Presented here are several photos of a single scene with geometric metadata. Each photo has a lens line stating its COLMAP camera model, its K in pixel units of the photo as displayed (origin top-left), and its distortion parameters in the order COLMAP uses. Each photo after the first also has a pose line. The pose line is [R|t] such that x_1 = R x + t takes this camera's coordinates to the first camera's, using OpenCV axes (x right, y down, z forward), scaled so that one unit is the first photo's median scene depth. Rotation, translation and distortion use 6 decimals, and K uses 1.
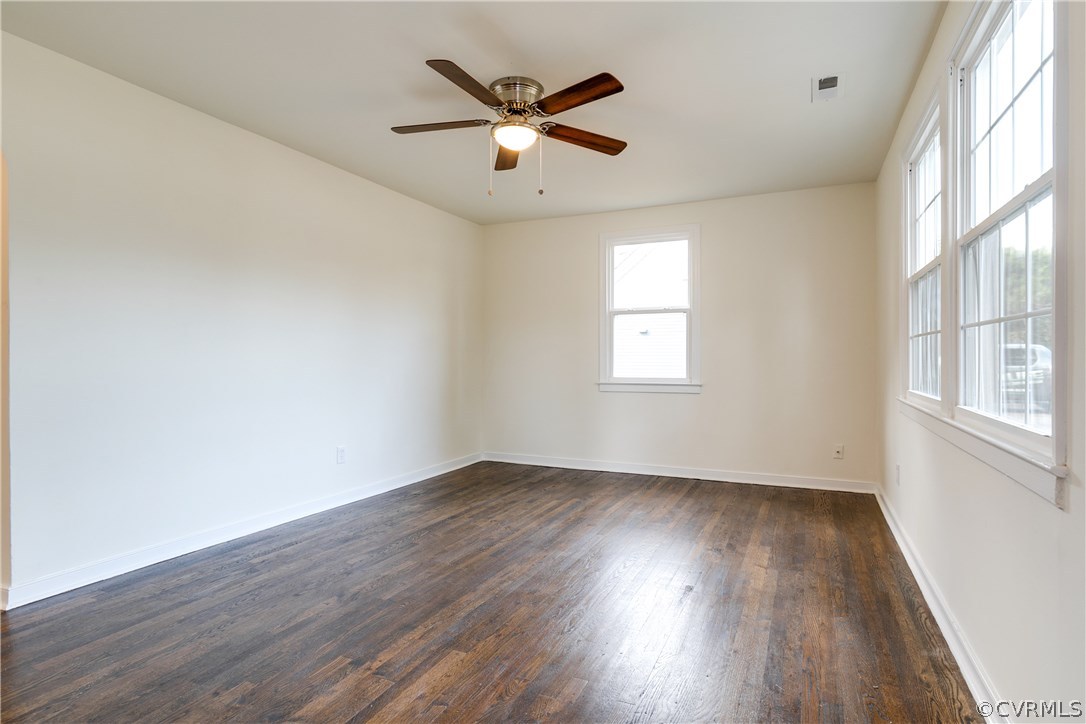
lens RADIAL K [[573.2, 0, 543.0], [0, 573.2, 362.0], [0, 0, 1]] dist [0.000048, -0.000626]
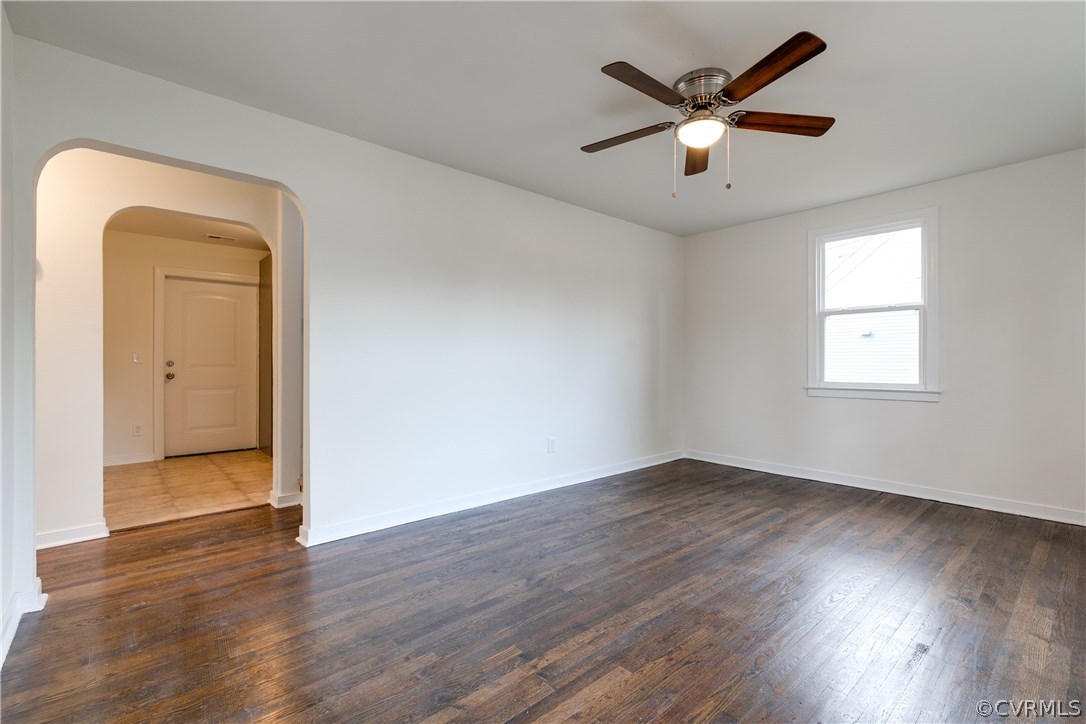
lens RADIAL K [[488.5, 0, 543.0], [0, 488.5, 362.0], [0, 0, 1]] dist [0.008440, -0.001446]
pose [[0.916362, 0.000144, -0.400350, 0.038190], [-0.002262, 0.999986, -0.004818, -0.001523], [0.400344, 0.005321, 0.916350, 0.134128]]
